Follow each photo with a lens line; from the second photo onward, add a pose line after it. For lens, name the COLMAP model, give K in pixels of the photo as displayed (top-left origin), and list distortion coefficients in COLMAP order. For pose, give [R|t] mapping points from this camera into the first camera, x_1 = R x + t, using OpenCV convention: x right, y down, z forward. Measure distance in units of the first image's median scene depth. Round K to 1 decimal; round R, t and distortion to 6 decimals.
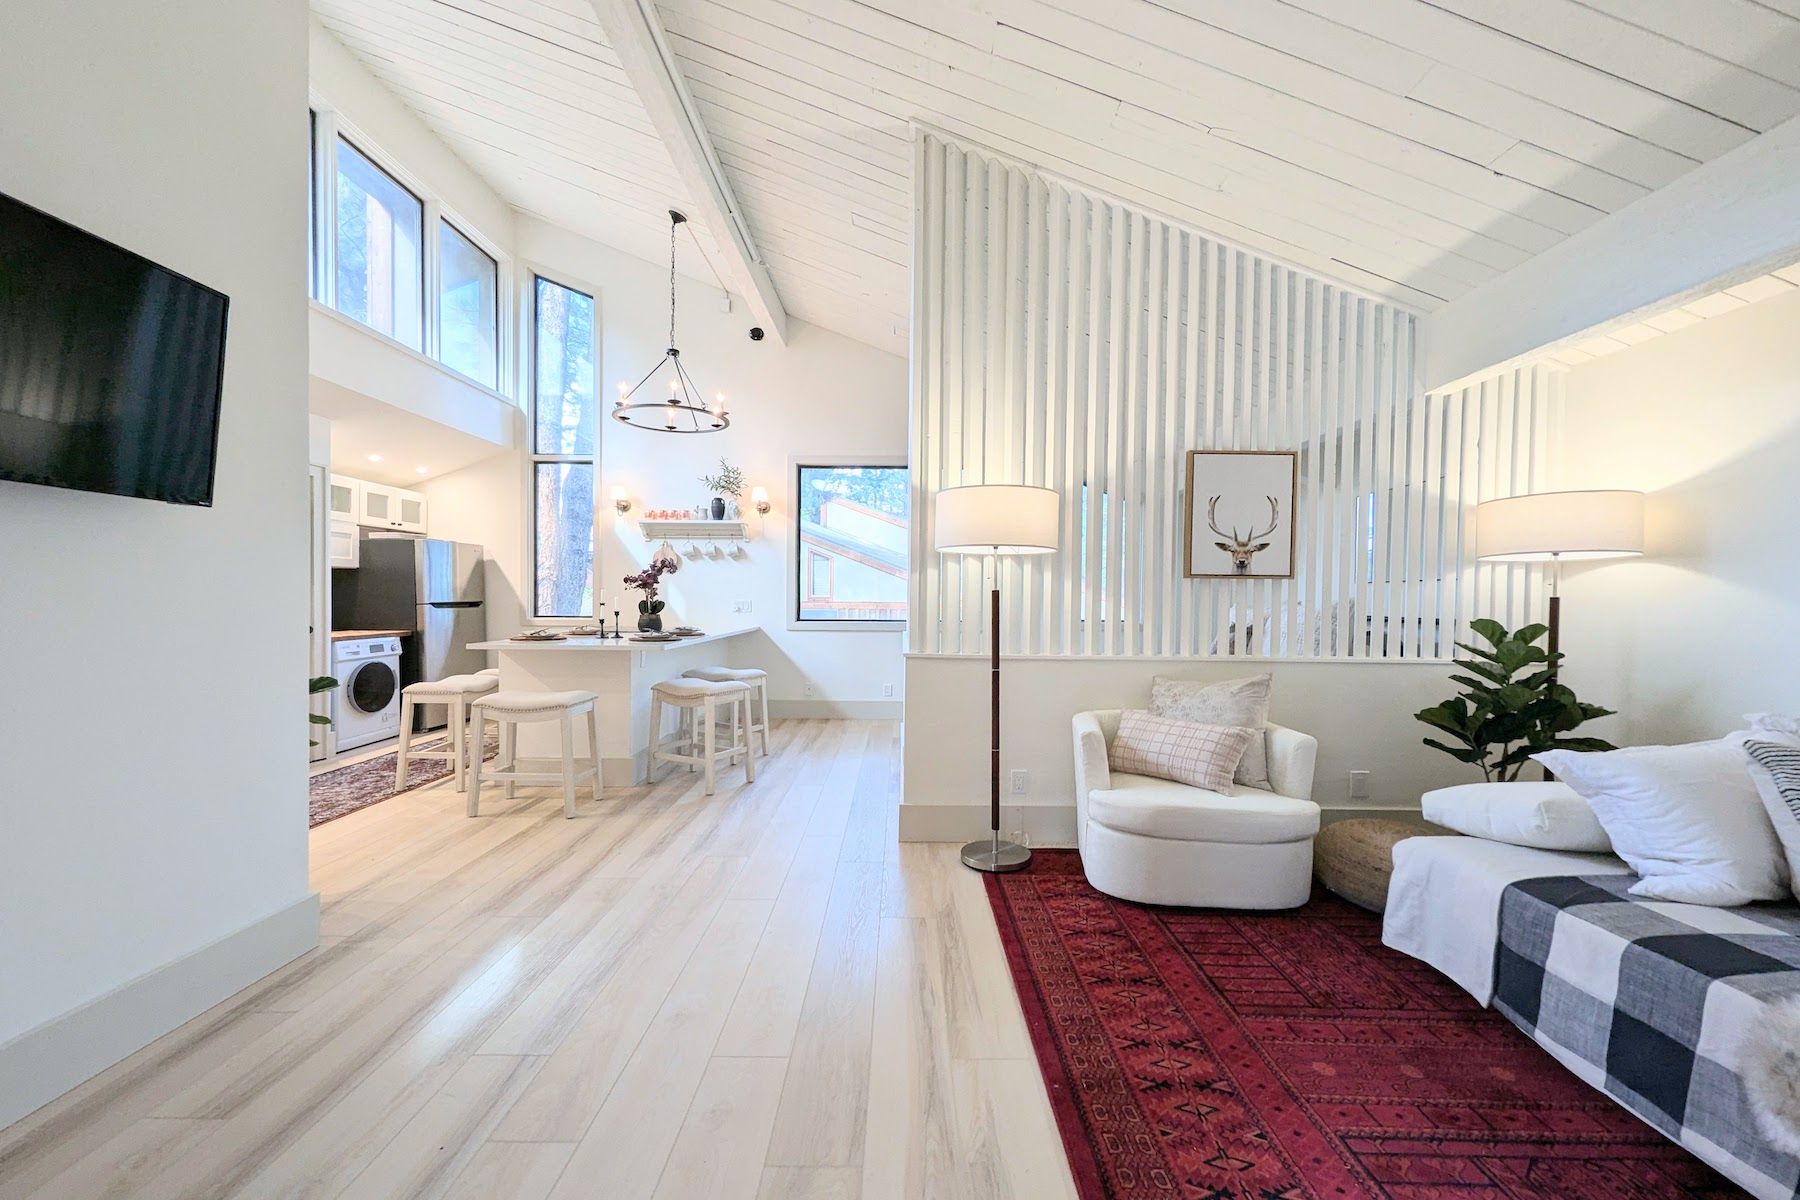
lens RADIAL K [[700.3, 0, 900.0], [0, 700.3, 600.0], [0, 0, 1]] dist [-0.000402, 0.000072]
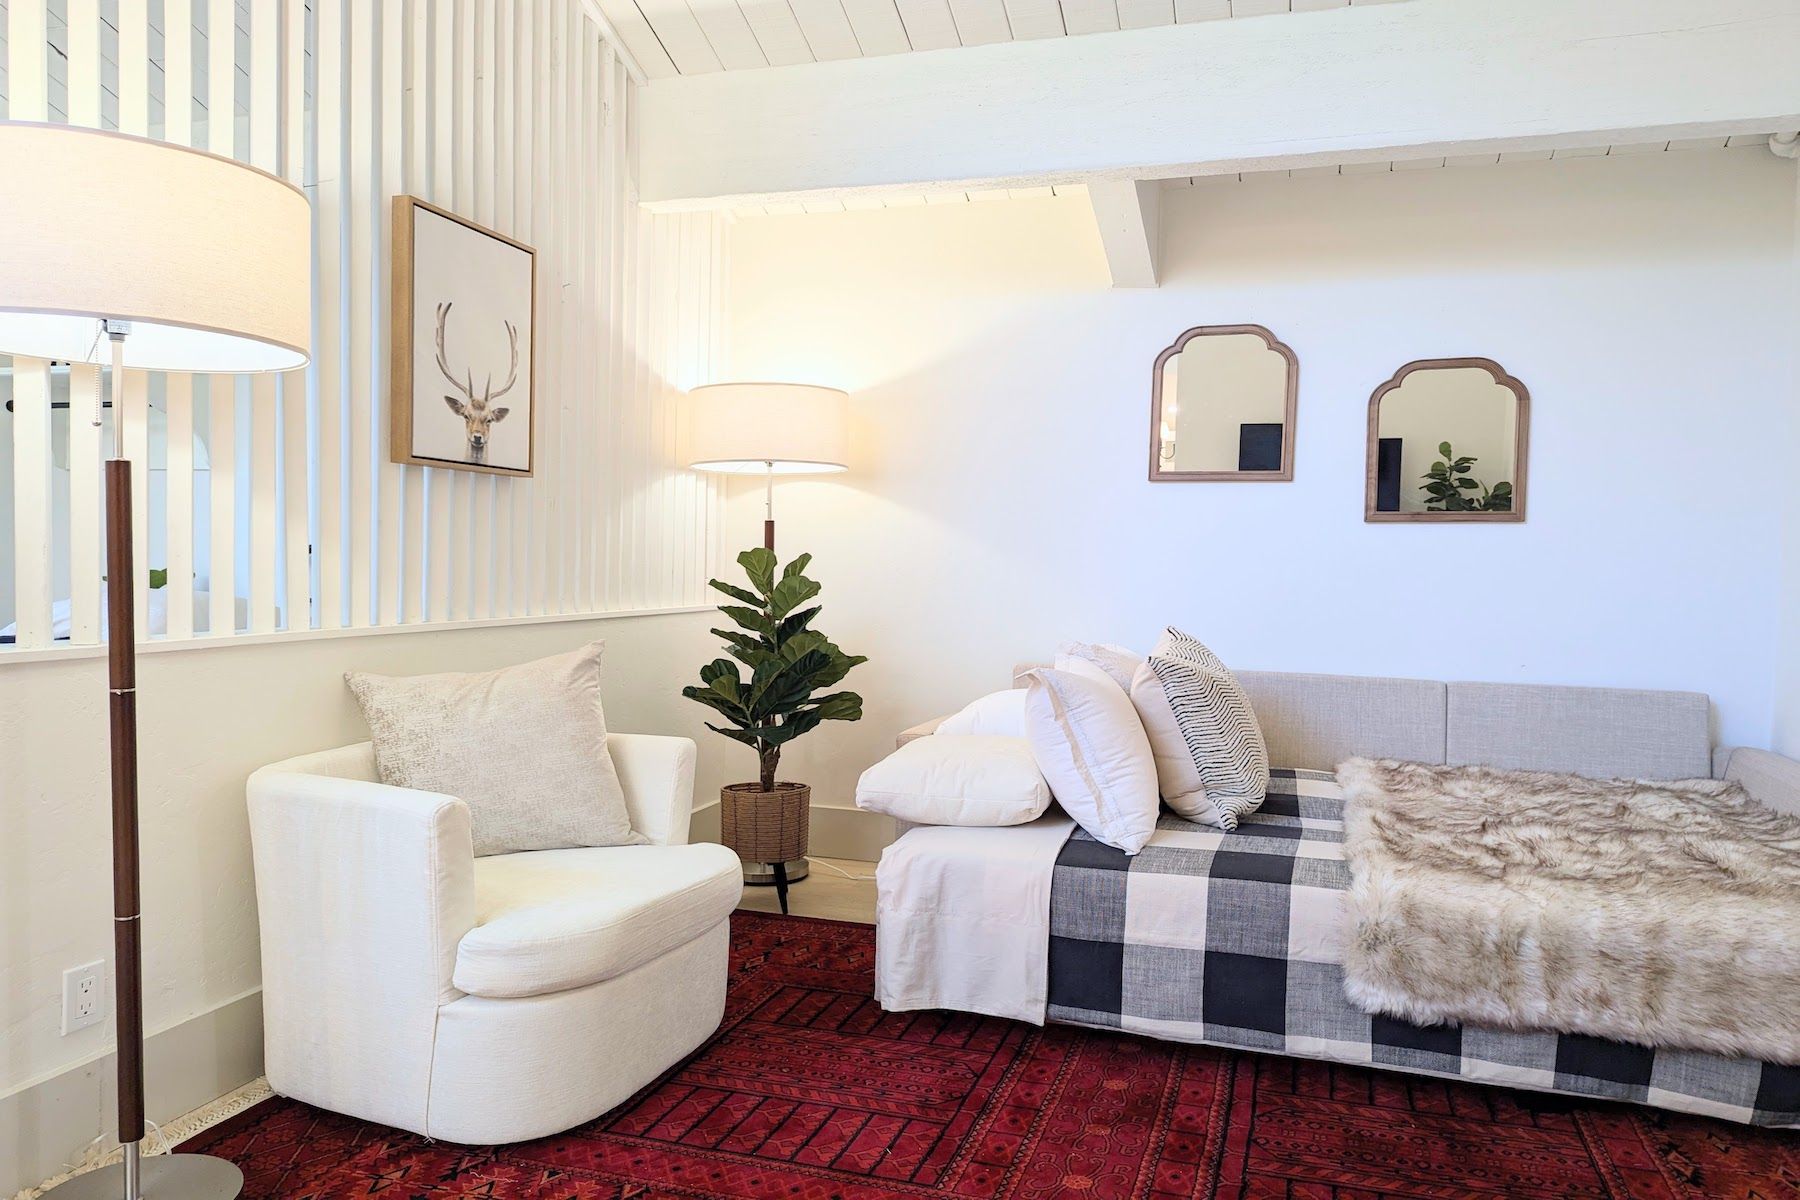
lens RADIAL K [[1247.1, 0, 900.0], [0, 1247.1, 600.0], [0, 0, 1]] dist [-0.006414, -0.003439]
pose [[0.300983, -0.033148, 0.953053, -0.401814], [-0.011266, 0.999202, 0.038311, 0.034949], [-0.953563, -0.022268, 0.300370, 0.545558]]
